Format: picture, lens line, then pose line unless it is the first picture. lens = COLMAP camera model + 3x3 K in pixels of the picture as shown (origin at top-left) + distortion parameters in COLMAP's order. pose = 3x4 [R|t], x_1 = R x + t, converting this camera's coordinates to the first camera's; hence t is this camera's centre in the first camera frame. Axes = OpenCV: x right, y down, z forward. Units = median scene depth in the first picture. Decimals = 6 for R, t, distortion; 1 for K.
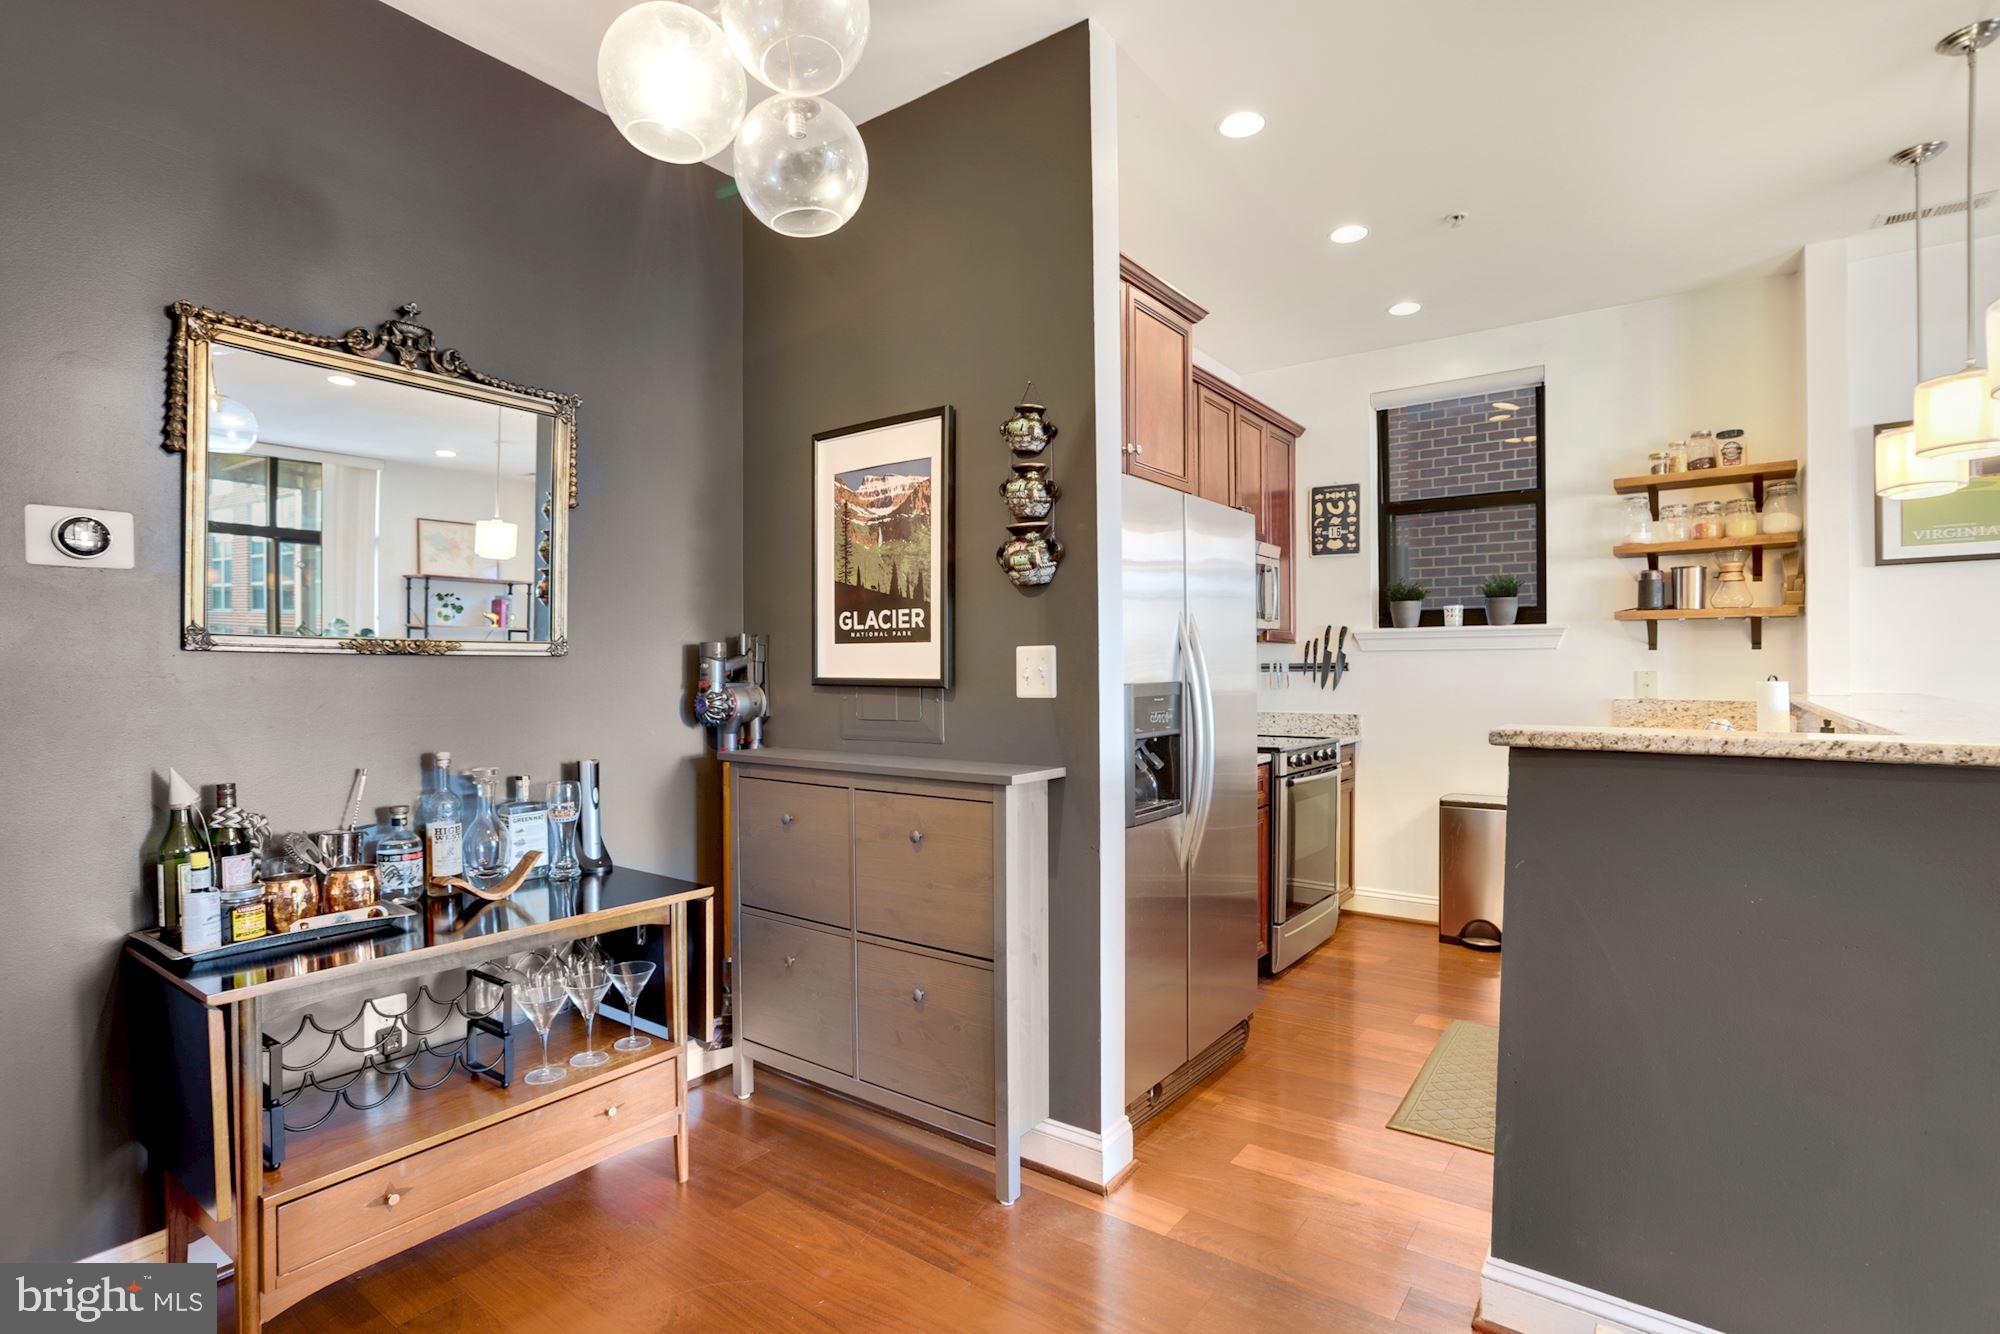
lens RADIAL K [[958.9, 0, 1019.7], [0, 958.9, 664.6], [0, 0, 1]] dist [-0.047821, 0.017525]
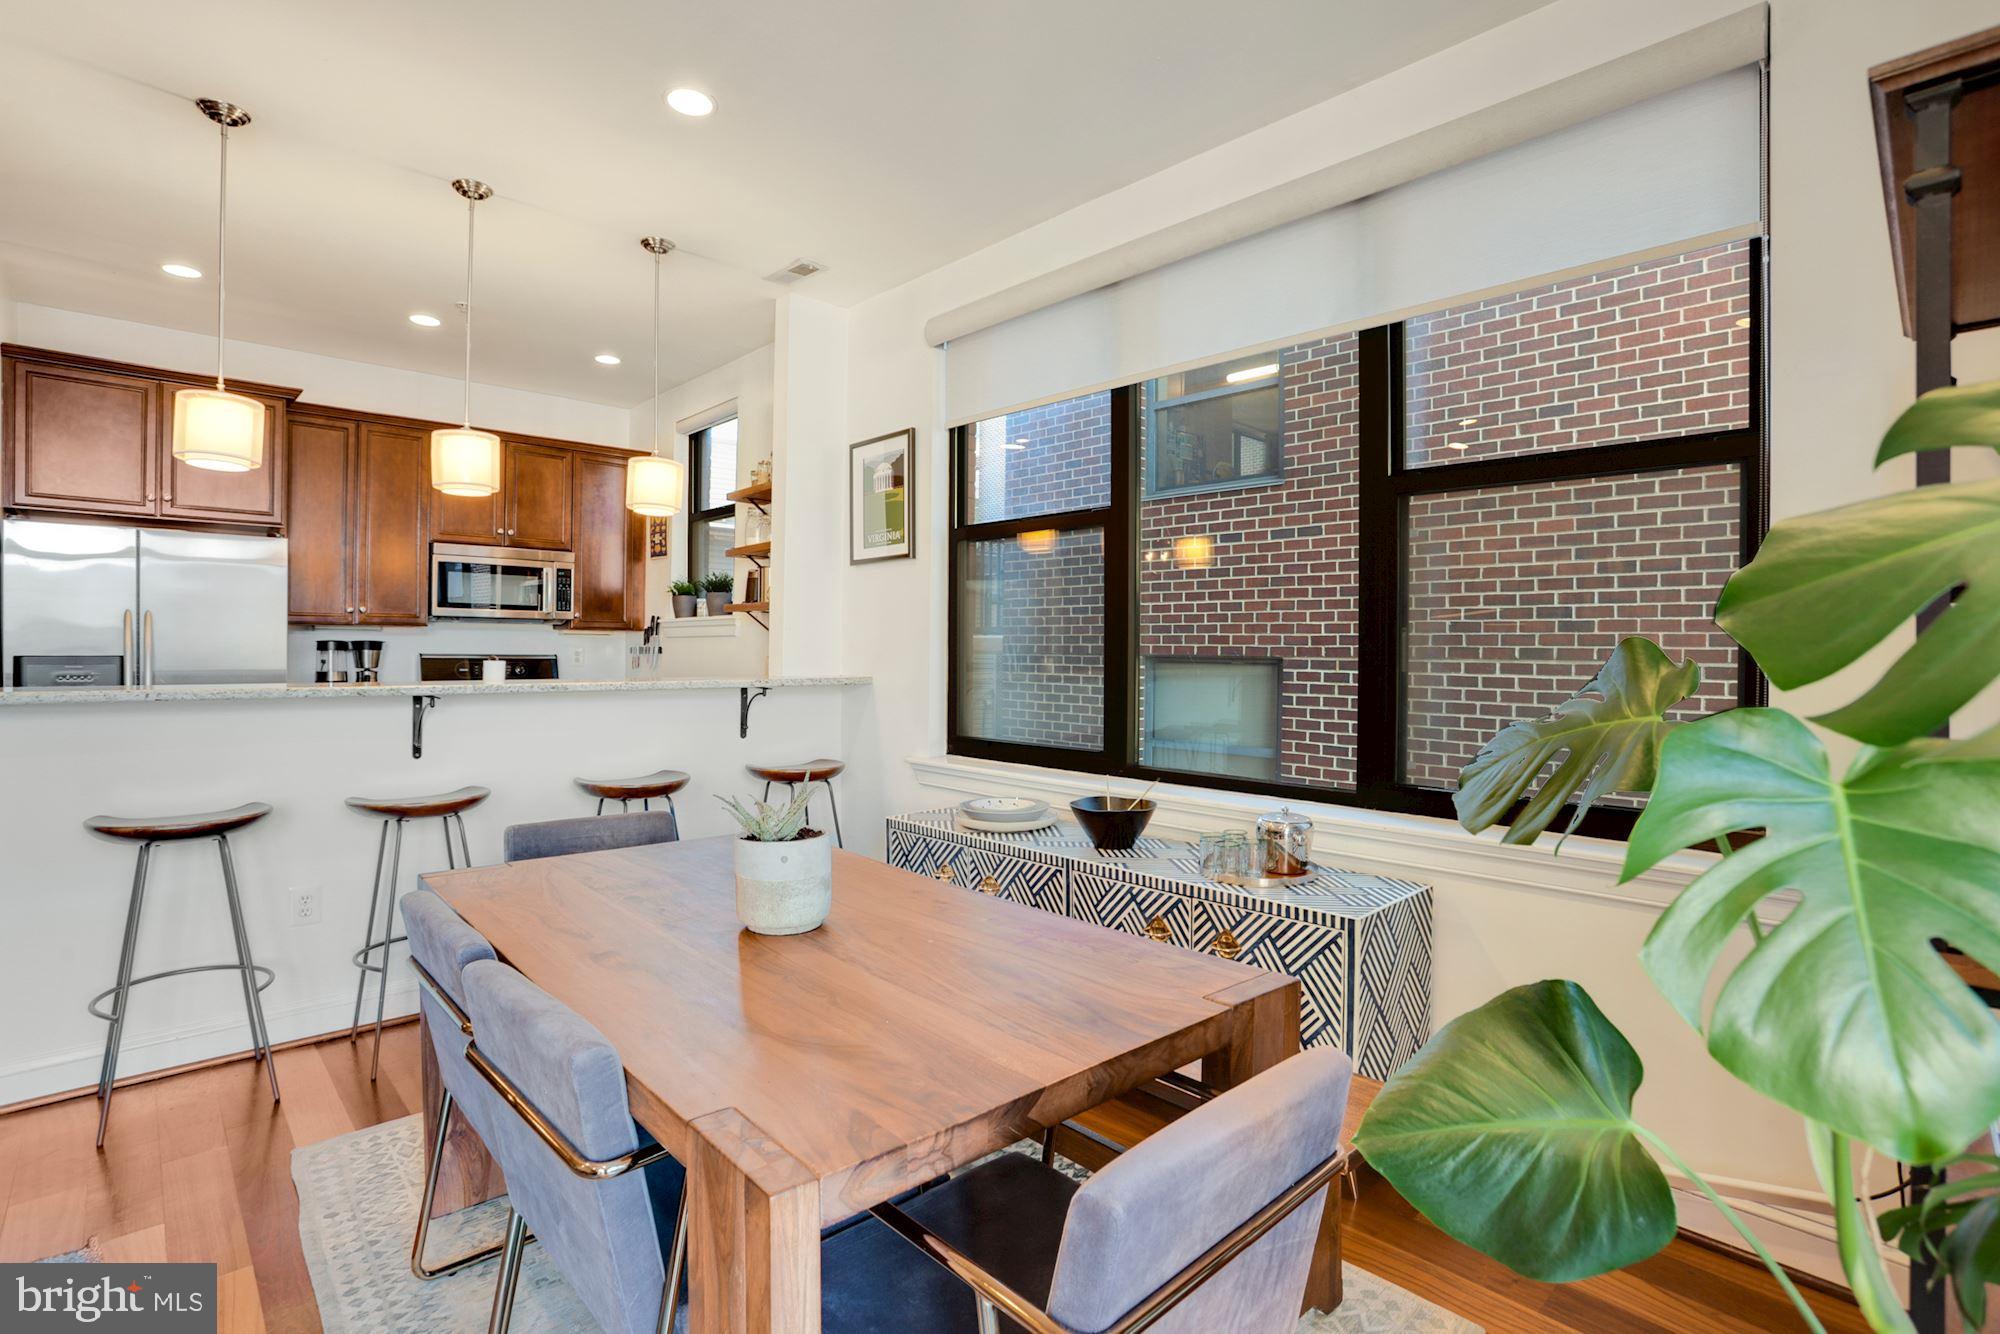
lens RADIAL K [[958.9, 0, 999.2], [0, 958.9, 658.6], [0, 0, 1]] dist [-0.047821, 0.017525]
pose [[0.982187, 0.010299, -0.187622, 1.044954], [-0.008824, 0.999923, 0.008695, -0.001391], [0.187697, -0.006885, 0.982203, -0.107503]]
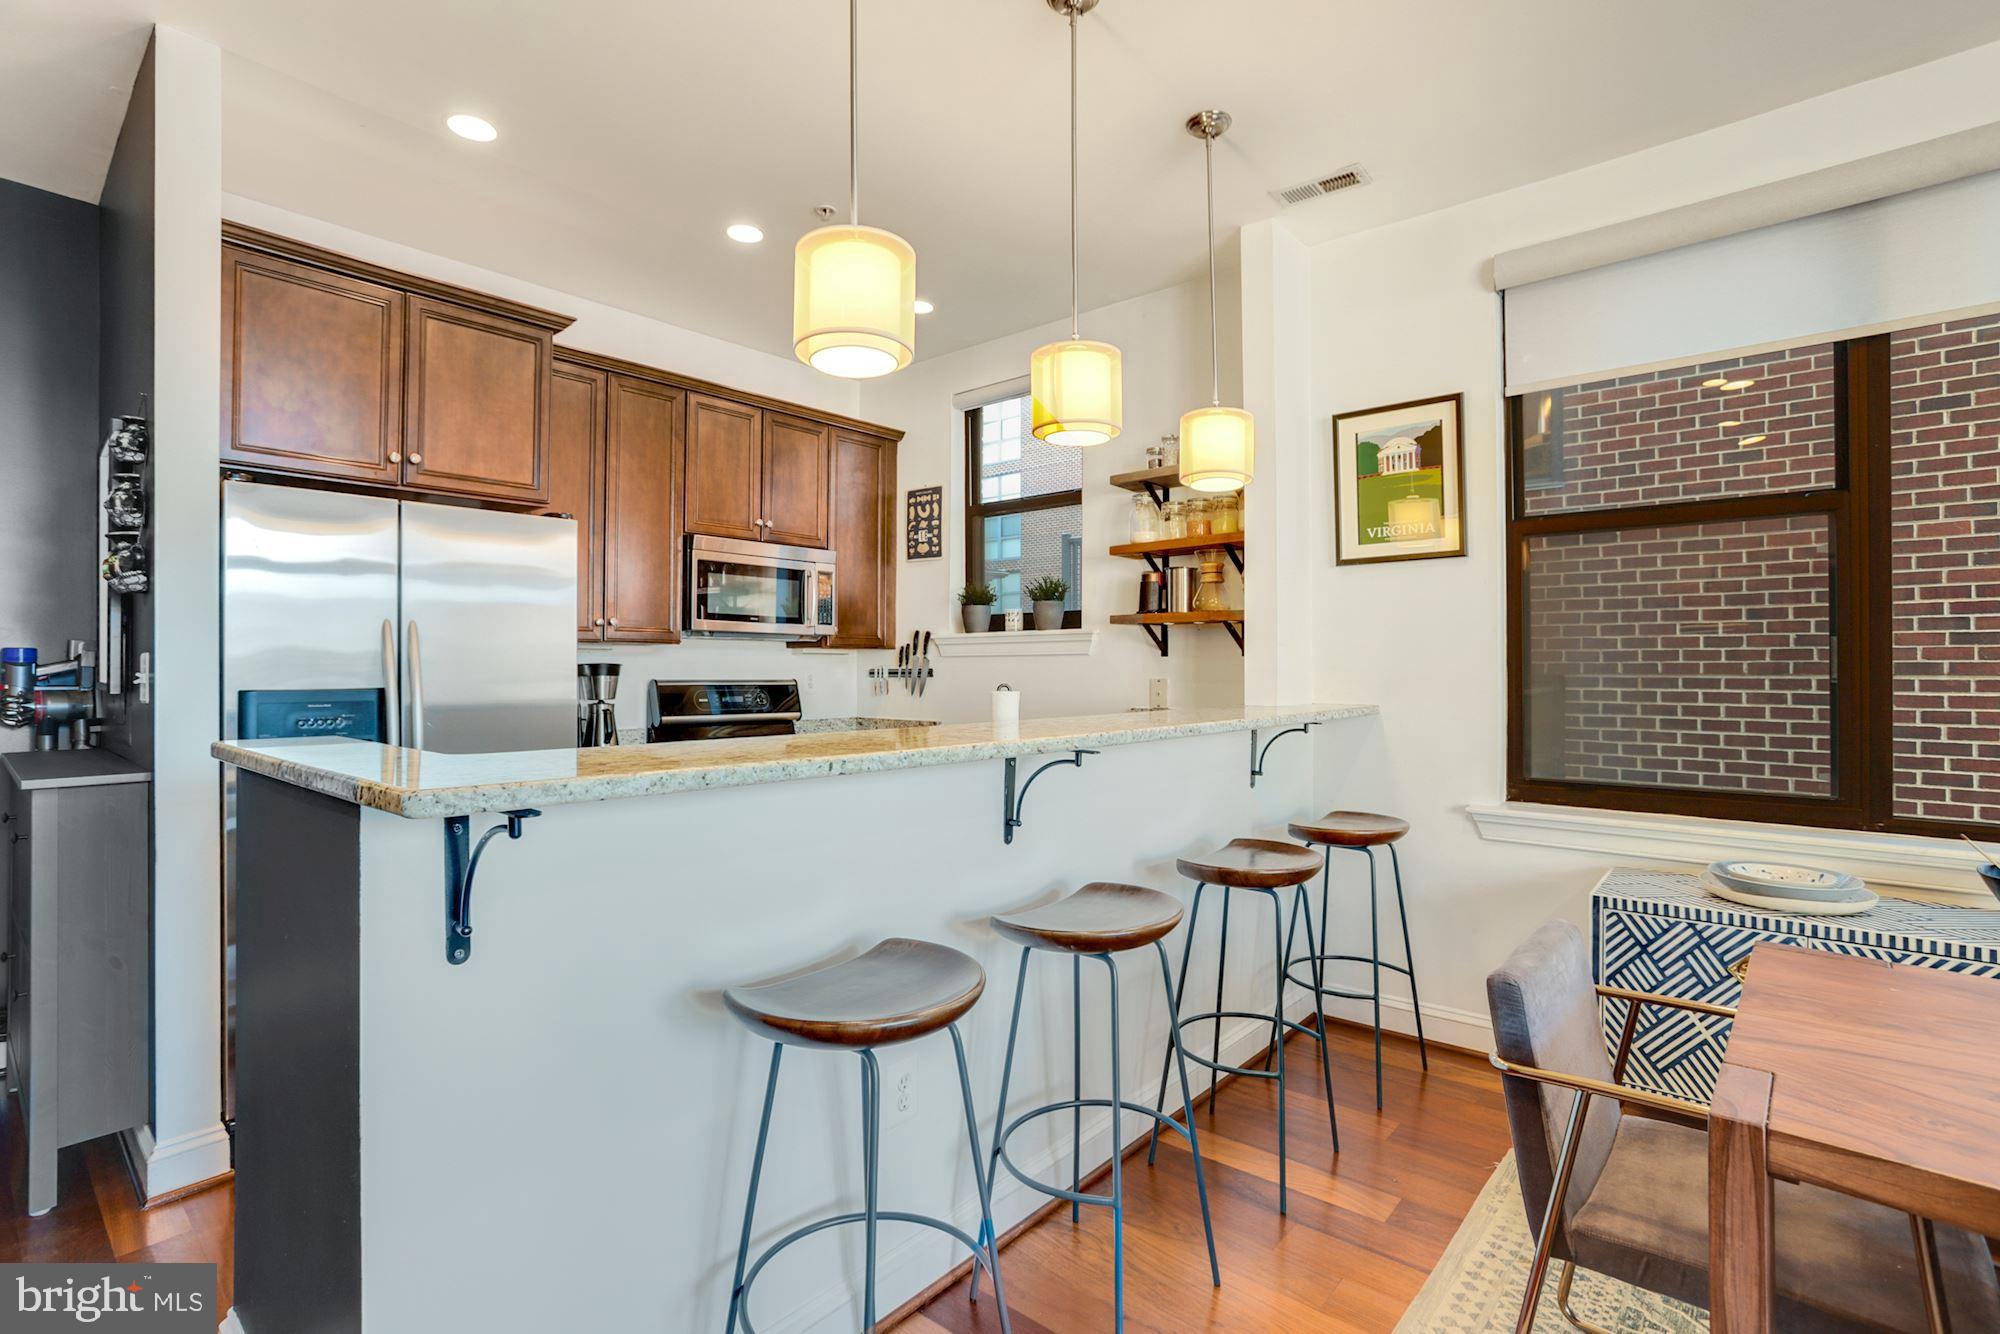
lens RADIAL K [[958.9, 0, 1013.4], [0, 958.9, 665.1], [0, 0, 1]] dist [-0.047821, 0.017525]
pose [[0.997368, 0.001843, -0.072479, 0.527082], [-0.002136, 0.999990, -0.003957, -0.002258], [0.072471, 0.004102, 0.997362, 0.025993]]
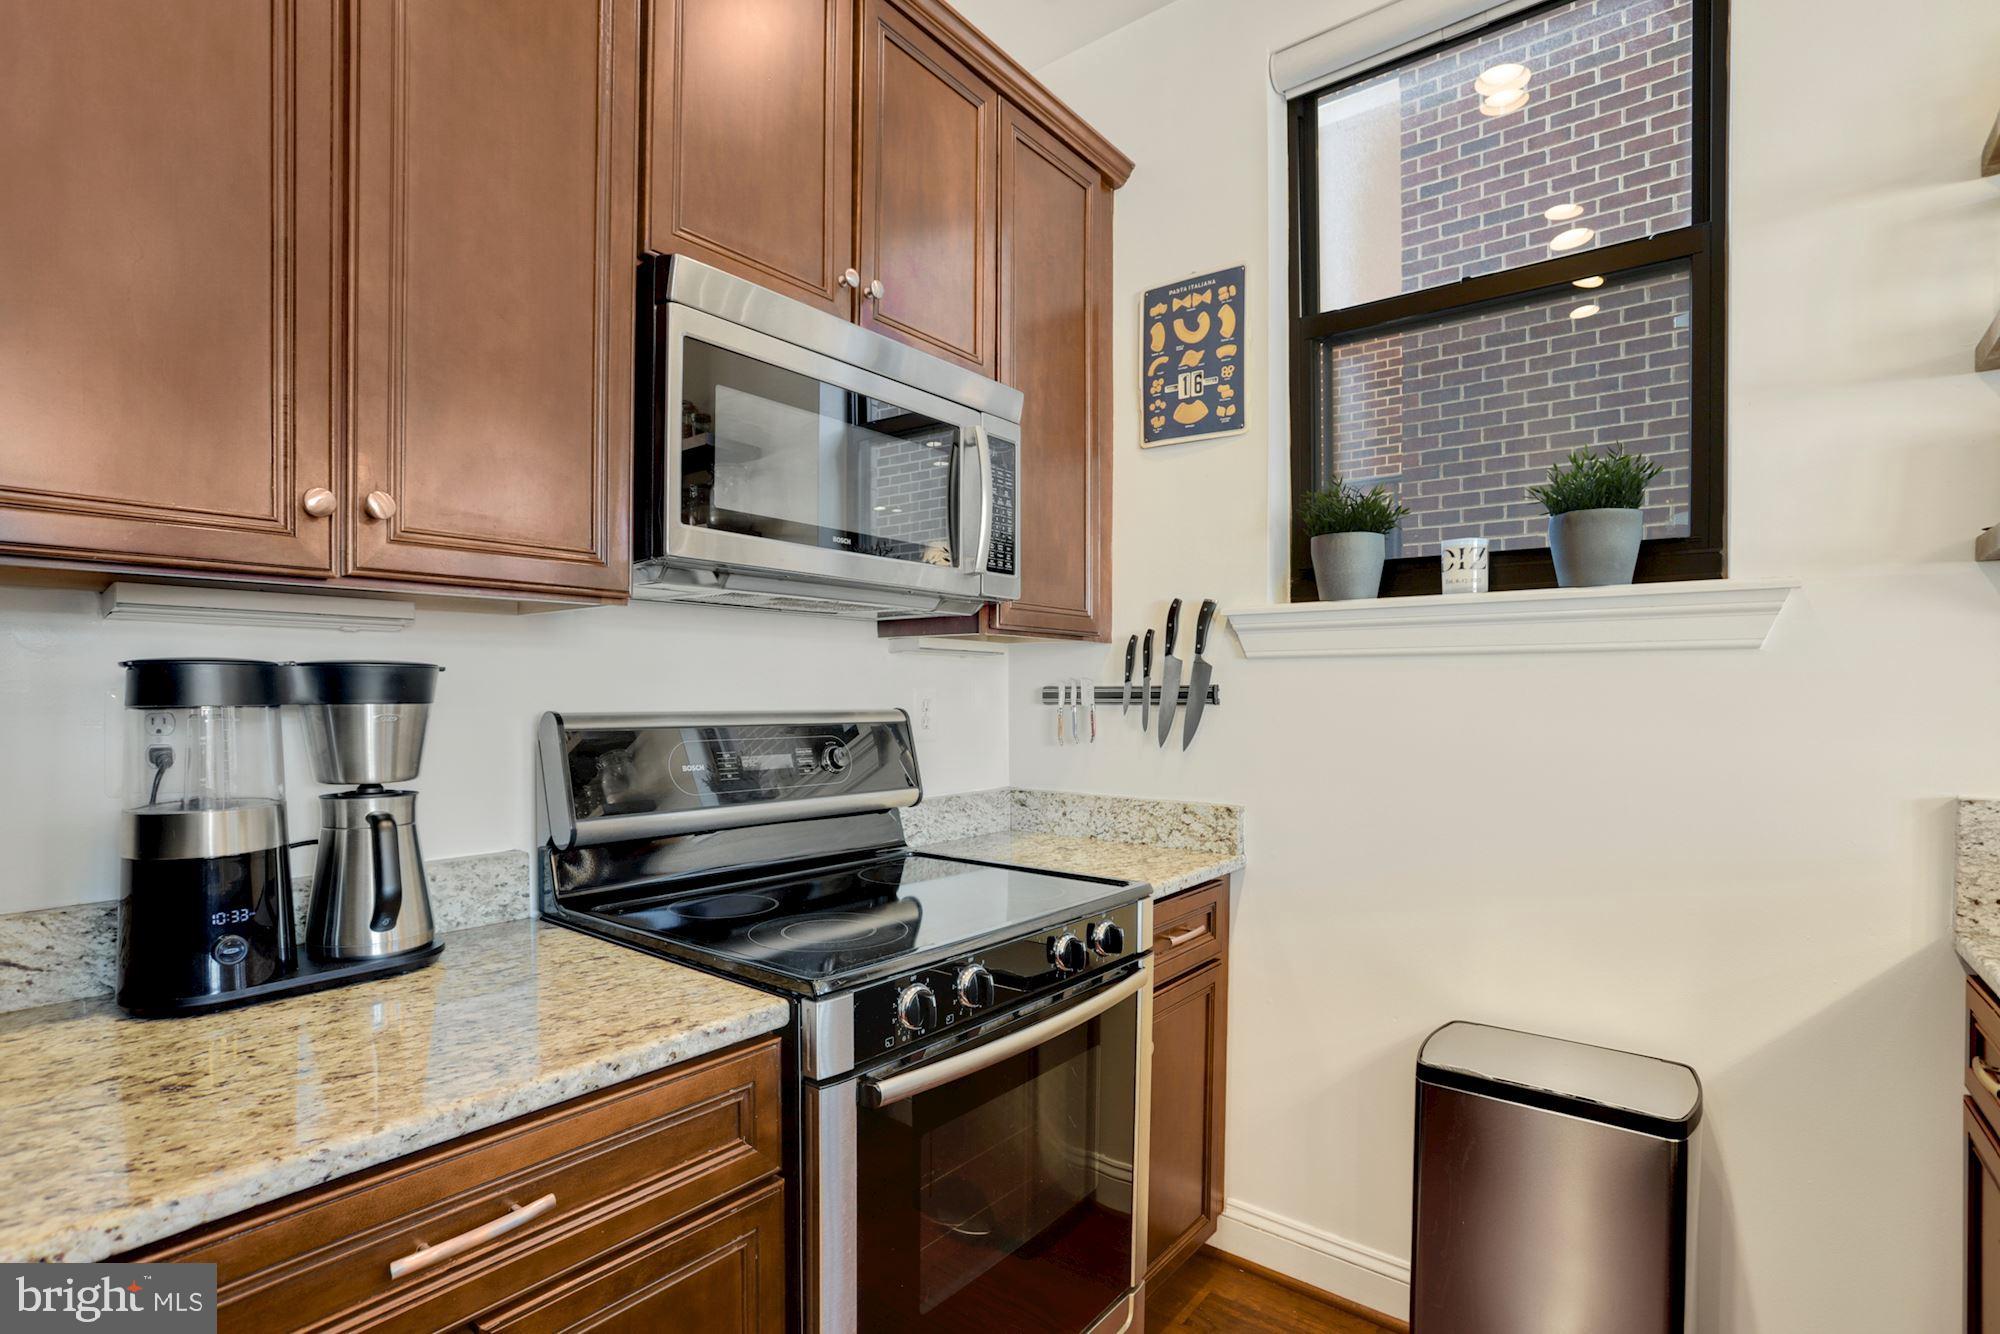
lens RADIAL K [[958.9, 0, 1010.4], [0, 958.9, 705.9], [0, 0, 1]] dist [-0.047821, 0.017525]
pose [[0.999644, 0.005292, -0.026146, 0.277921], [-0.004877, 0.999861, 0.015917, 0.000695], [0.026226, -0.015784, 0.999531, 0.599461]]
